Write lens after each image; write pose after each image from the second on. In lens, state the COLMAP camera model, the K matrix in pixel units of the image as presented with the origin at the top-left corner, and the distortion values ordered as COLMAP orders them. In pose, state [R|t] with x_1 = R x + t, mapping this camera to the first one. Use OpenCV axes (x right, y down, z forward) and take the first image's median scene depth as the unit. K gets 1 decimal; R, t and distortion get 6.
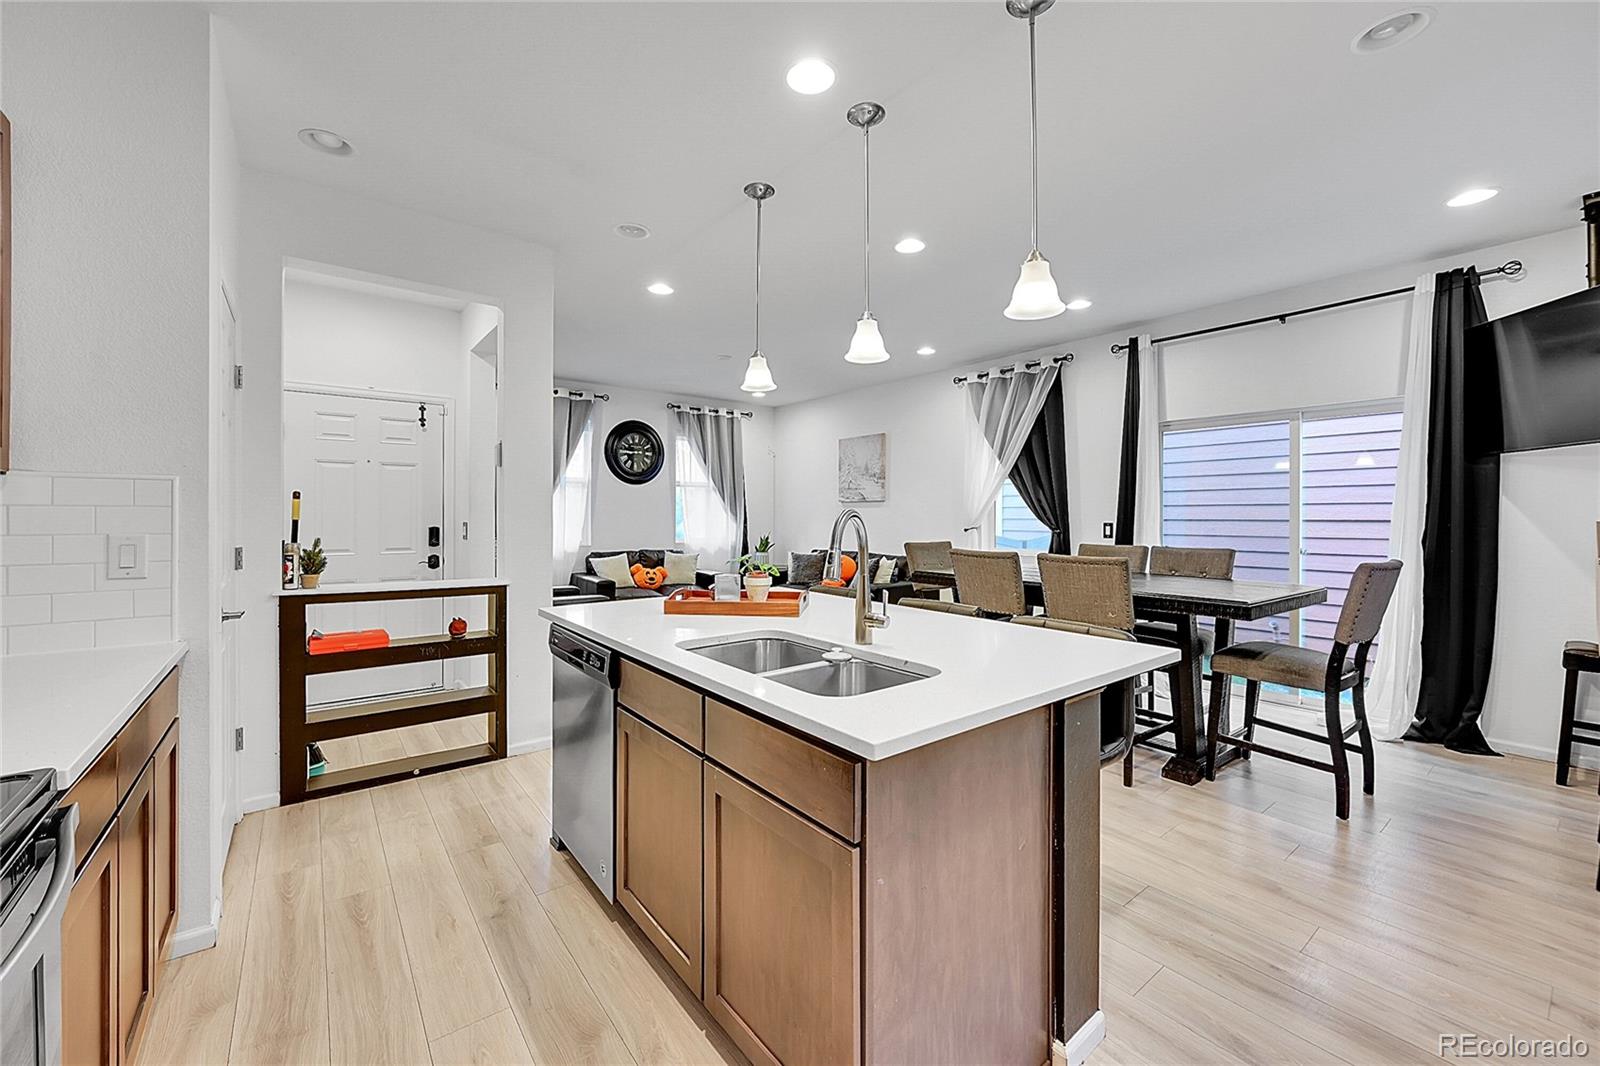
lens RADIAL K [[643.4, 0, 753.3], [0, 643.4, 514.3], [0, 0, 1]] dist [-0.003902, 0.000705]
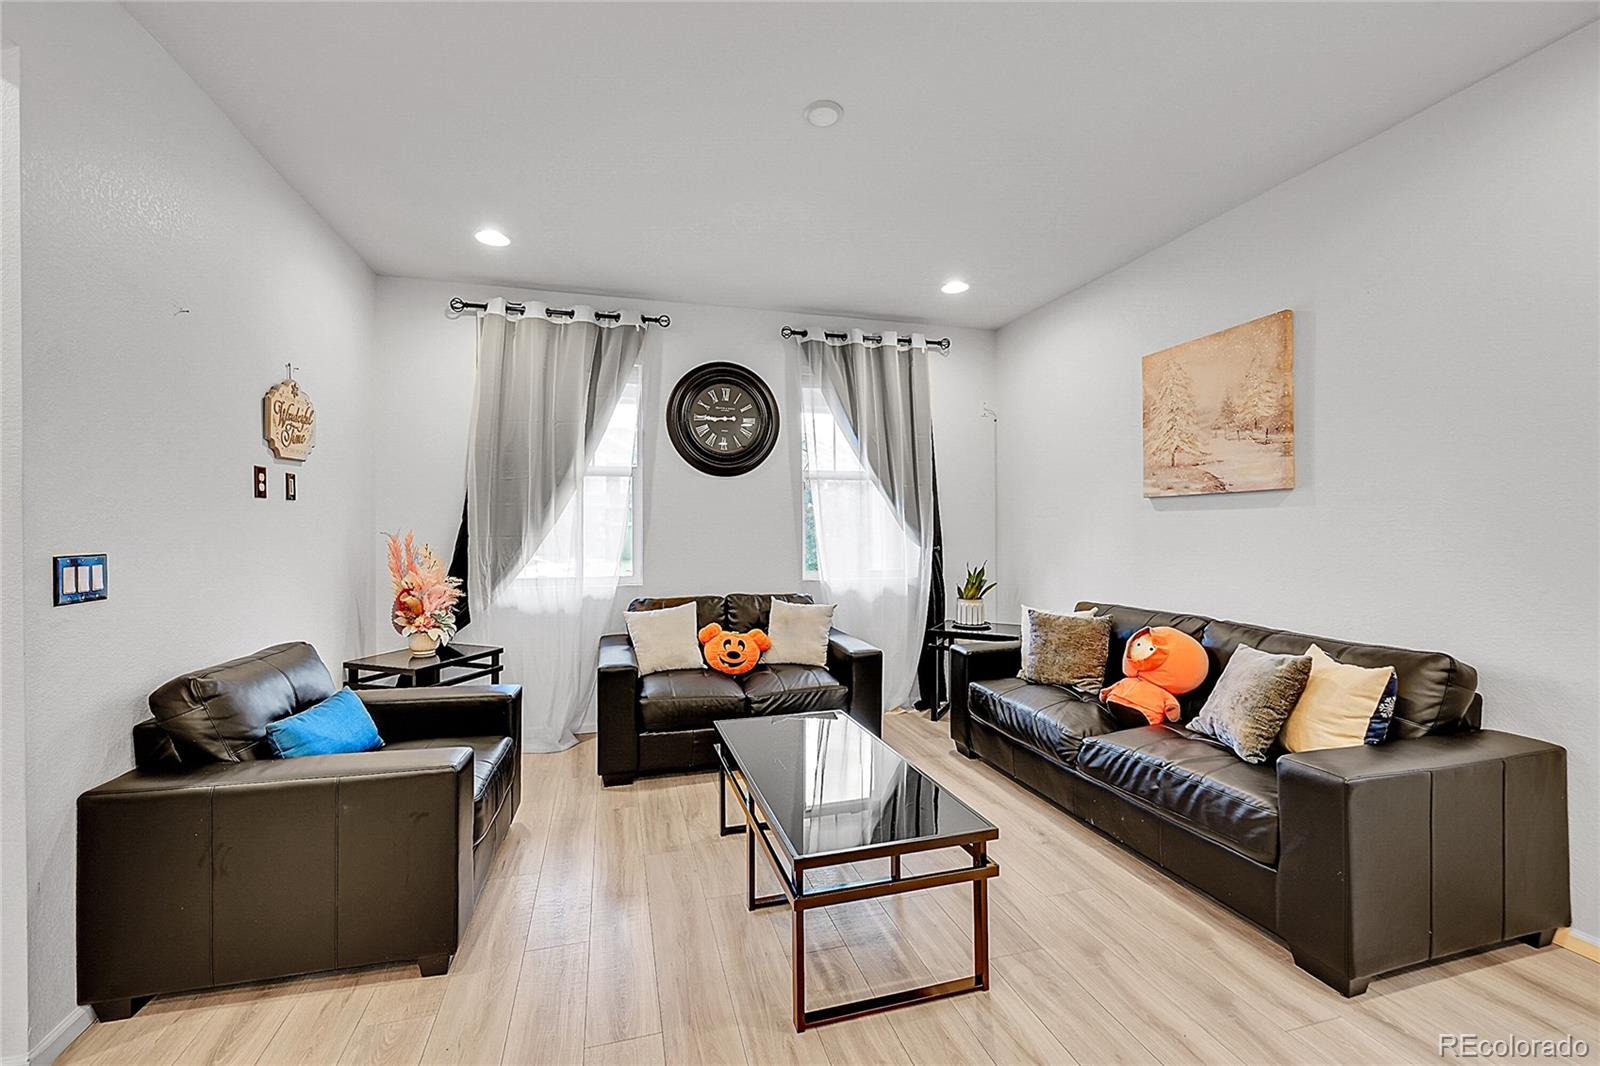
lens RADIAL K [[643.4, 0, 755.8], [0, 643.4, 526.1], [0, 0, 1]] dist [-0.003902, 0.000705]
pose [[0.937999, -0.010099, -0.346491, 0.035428], [0.008659, 0.999946, -0.005705, 0.000459], [0.346530, 0.002351, 0.938036, 0.490015]]
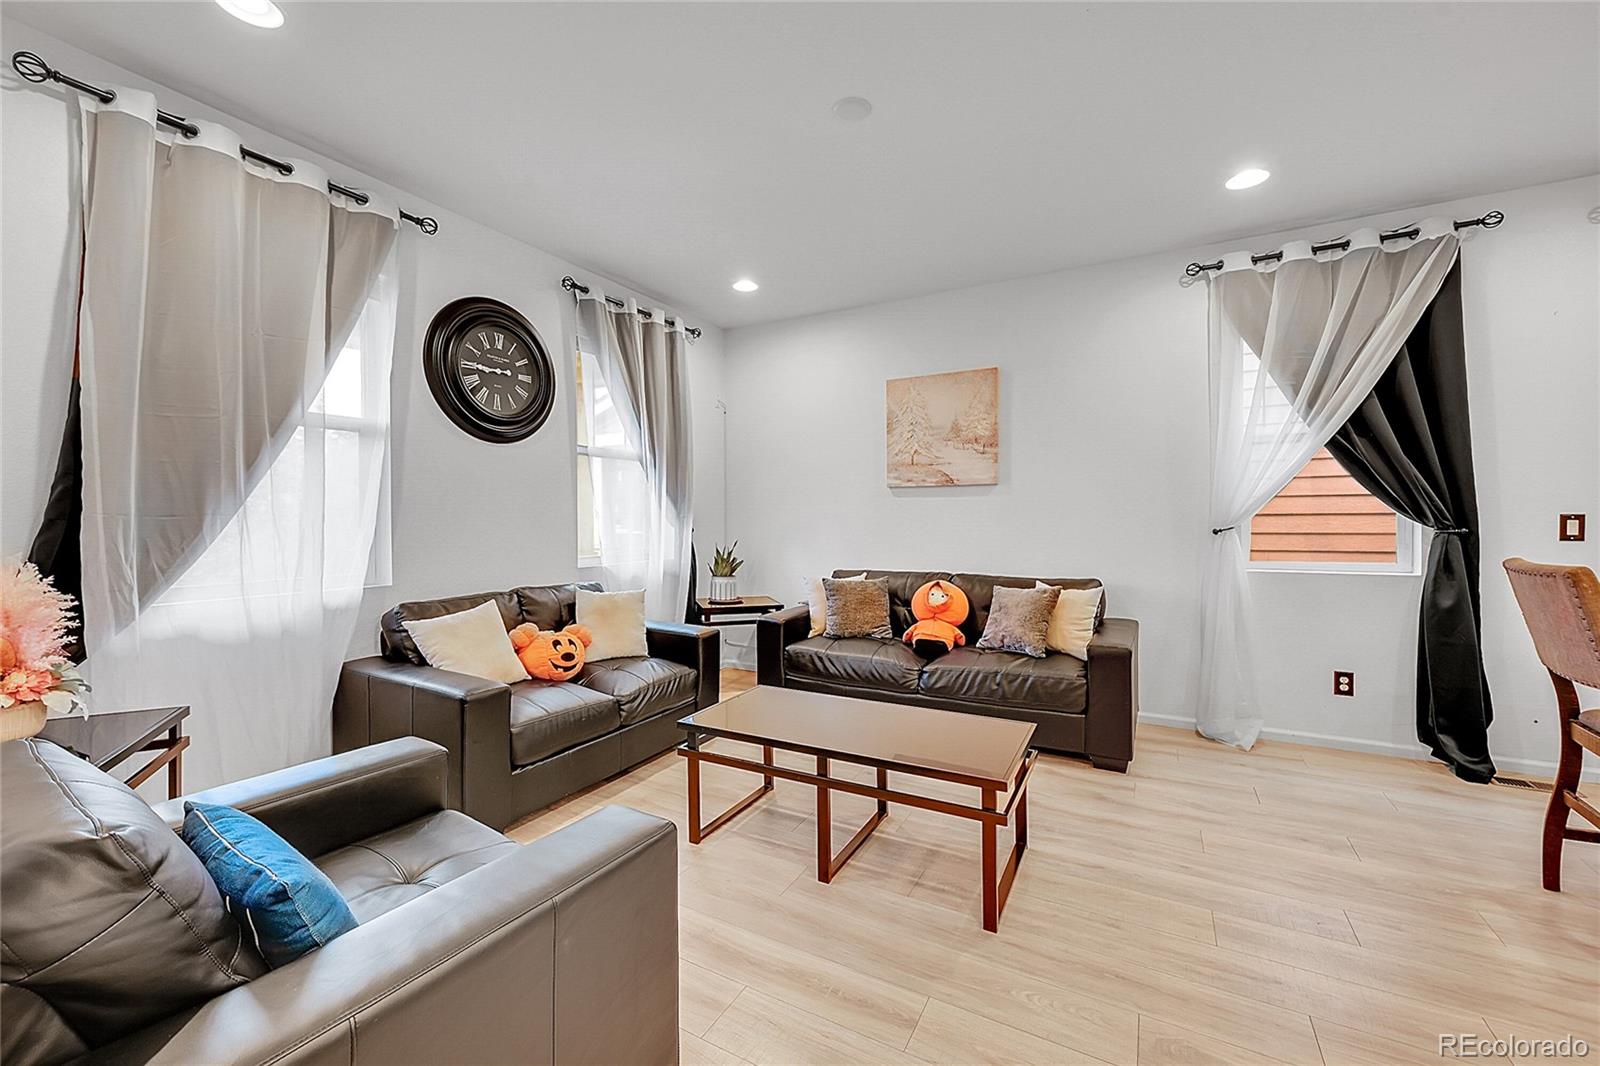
lens RADIAL K [[643.4, 0, 805.8], [0, 643.4, 523.0], [0, 0, 1]] dist [-0.003902, 0.000705]
pose [[0.894934, -0.010540, 0.446074, -0.193069], [0.006281, 0.999919, 0.011025, 0.006177], [-0.446154, -0.007065, 0.894928, 0.506871]]
